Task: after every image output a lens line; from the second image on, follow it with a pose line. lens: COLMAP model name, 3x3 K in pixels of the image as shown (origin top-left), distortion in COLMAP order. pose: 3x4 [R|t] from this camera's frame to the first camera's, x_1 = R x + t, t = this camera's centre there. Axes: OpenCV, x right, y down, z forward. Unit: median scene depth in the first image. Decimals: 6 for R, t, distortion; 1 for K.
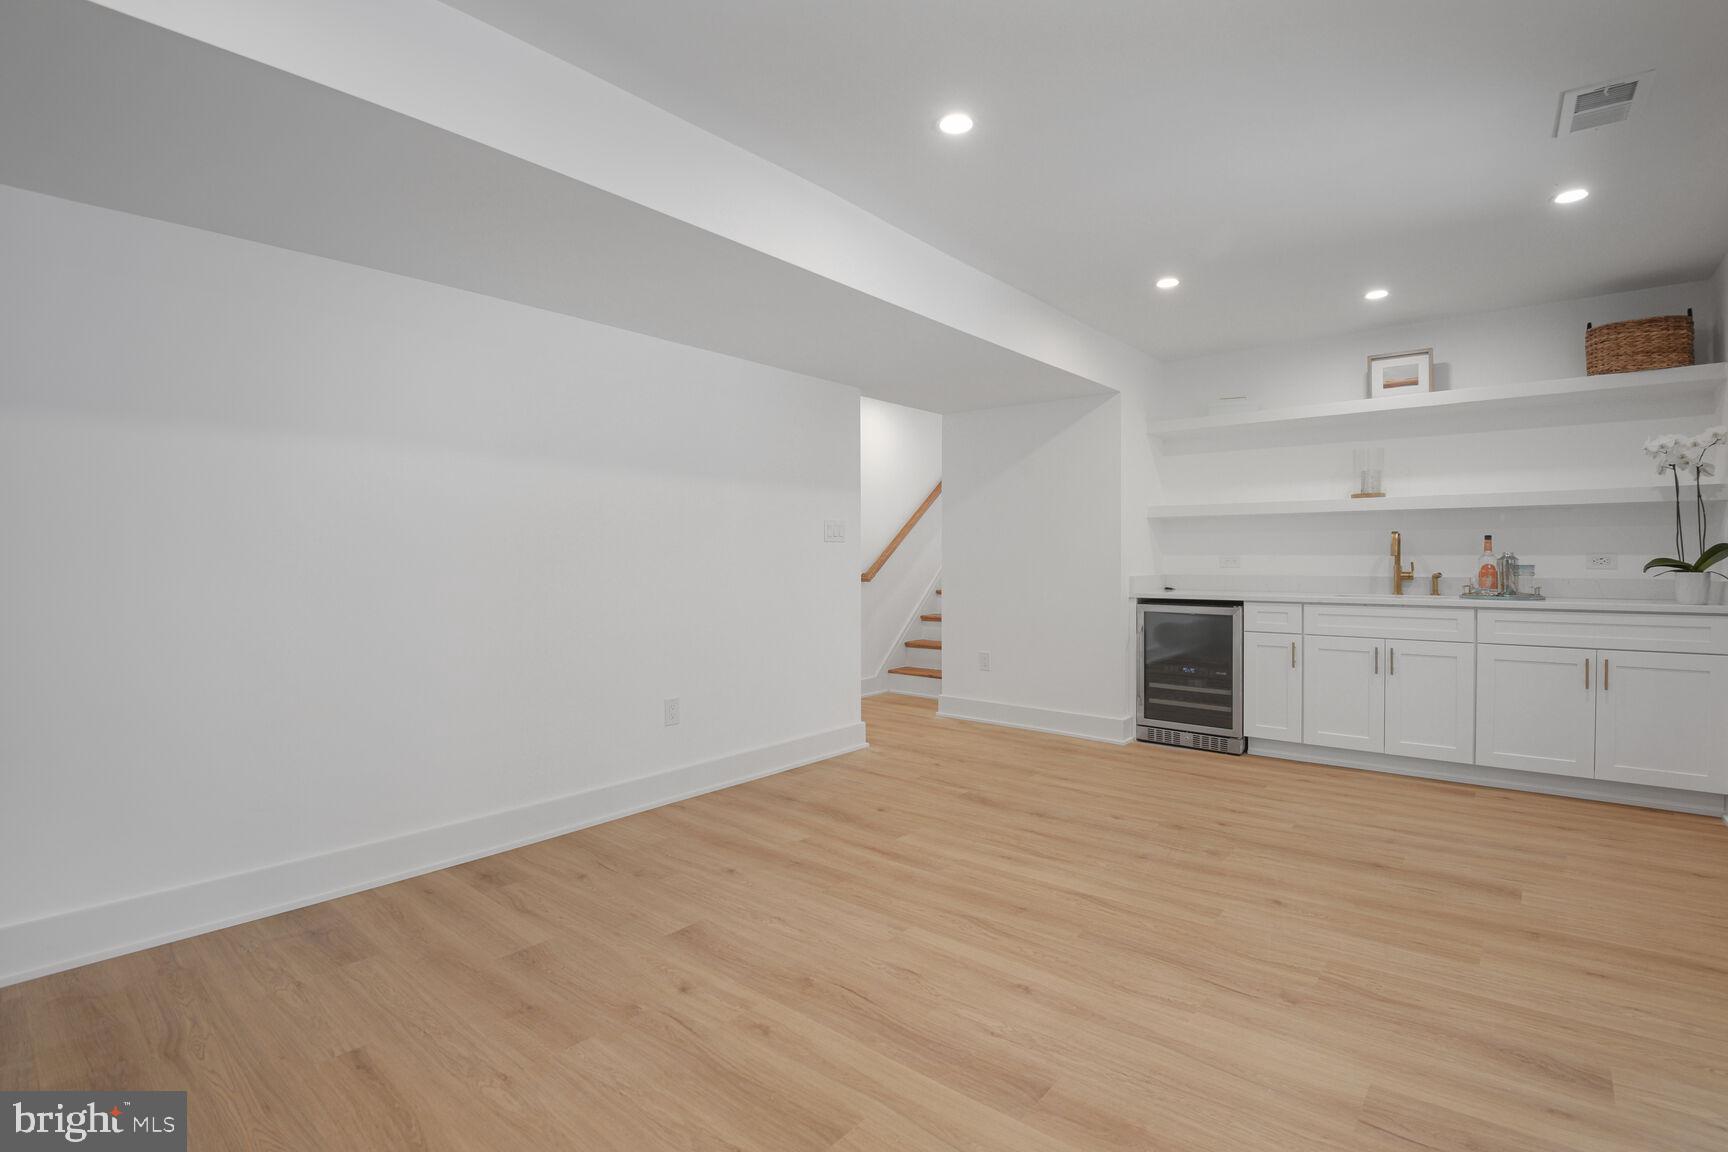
lens RADIAL K [[805.8, 0, 864.0], [0, 805.8, 566.1], [0, 0, 1]] dist [-0.022949, -0.006510]
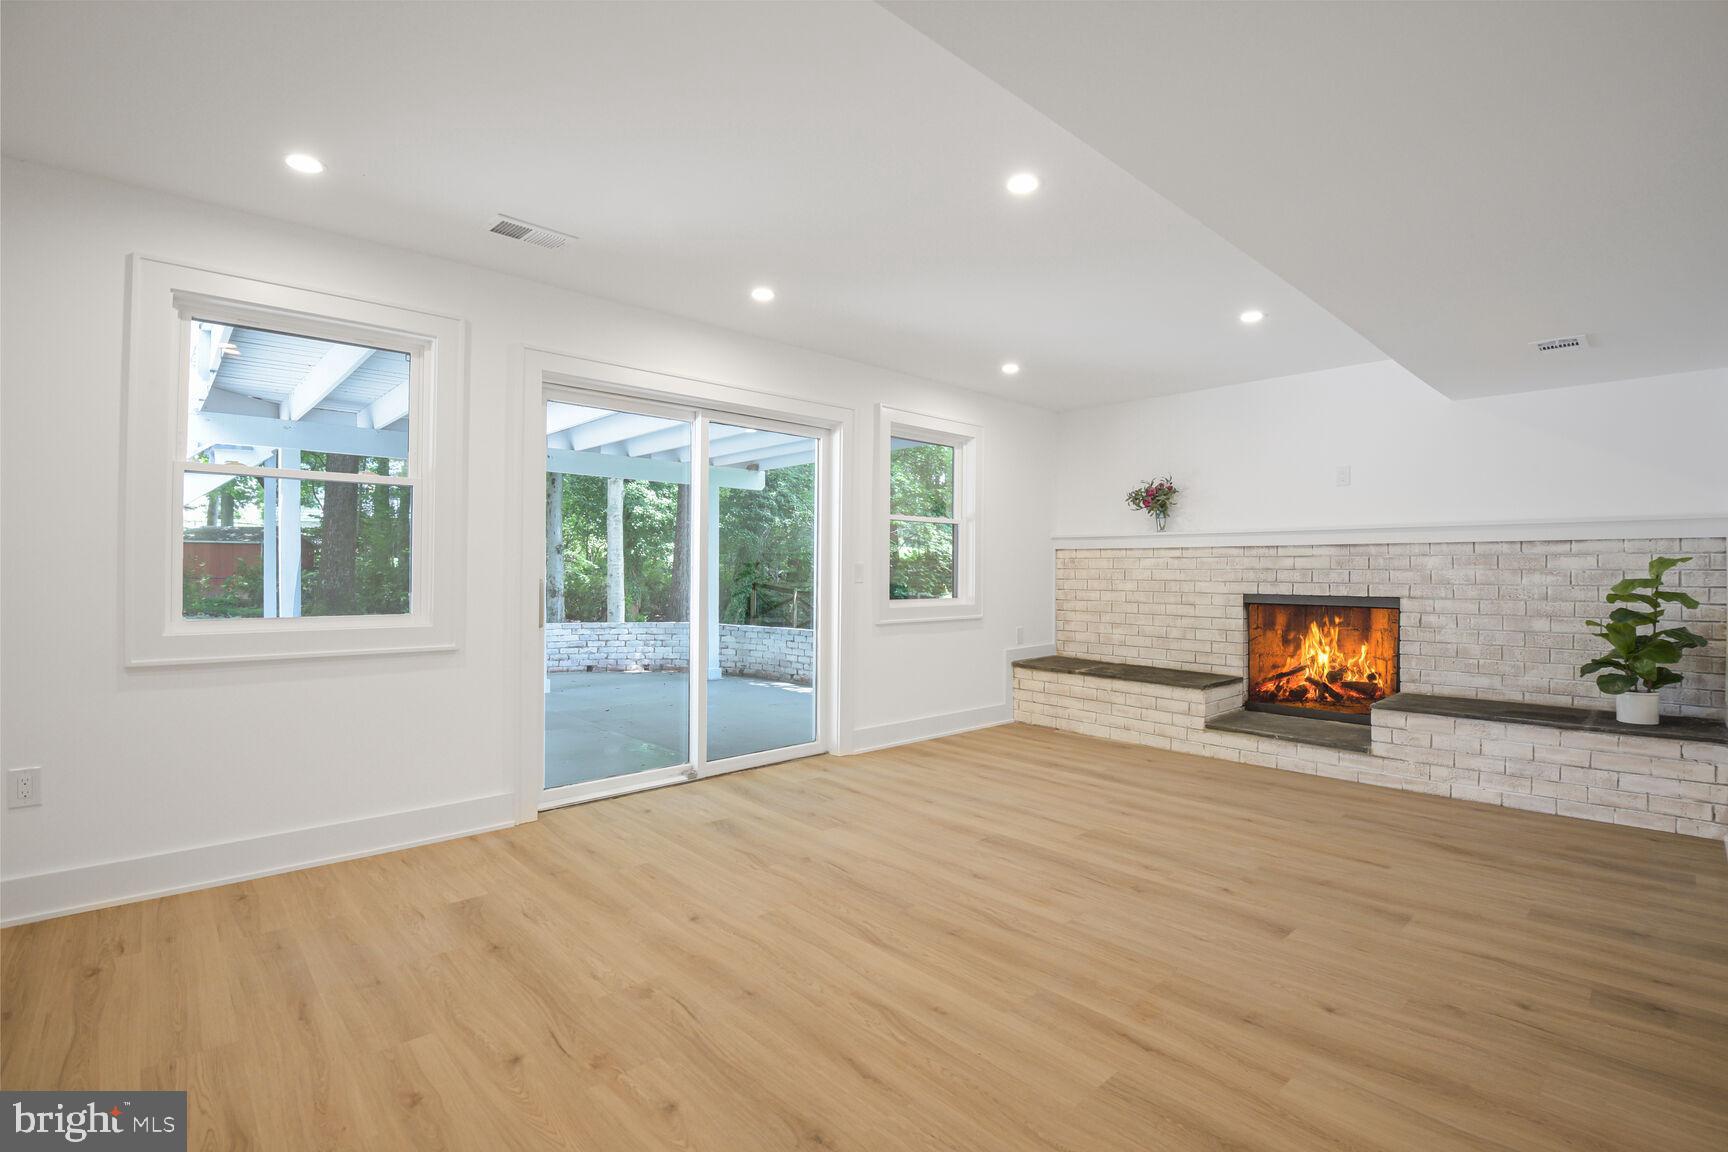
lens RADIAL K [[805.8, 0, 865.7], [0, 805.8, 570.9], [0, 0, 1]] dist [-0.022949, -0.006510]
pose [[-0.993712, -0.000244, 0.111963, 0.197634], [0.001046, 0.999934, 0.011463, -0.027485], [-0.111958, 0.011508, -0.993646, 2.034735]]
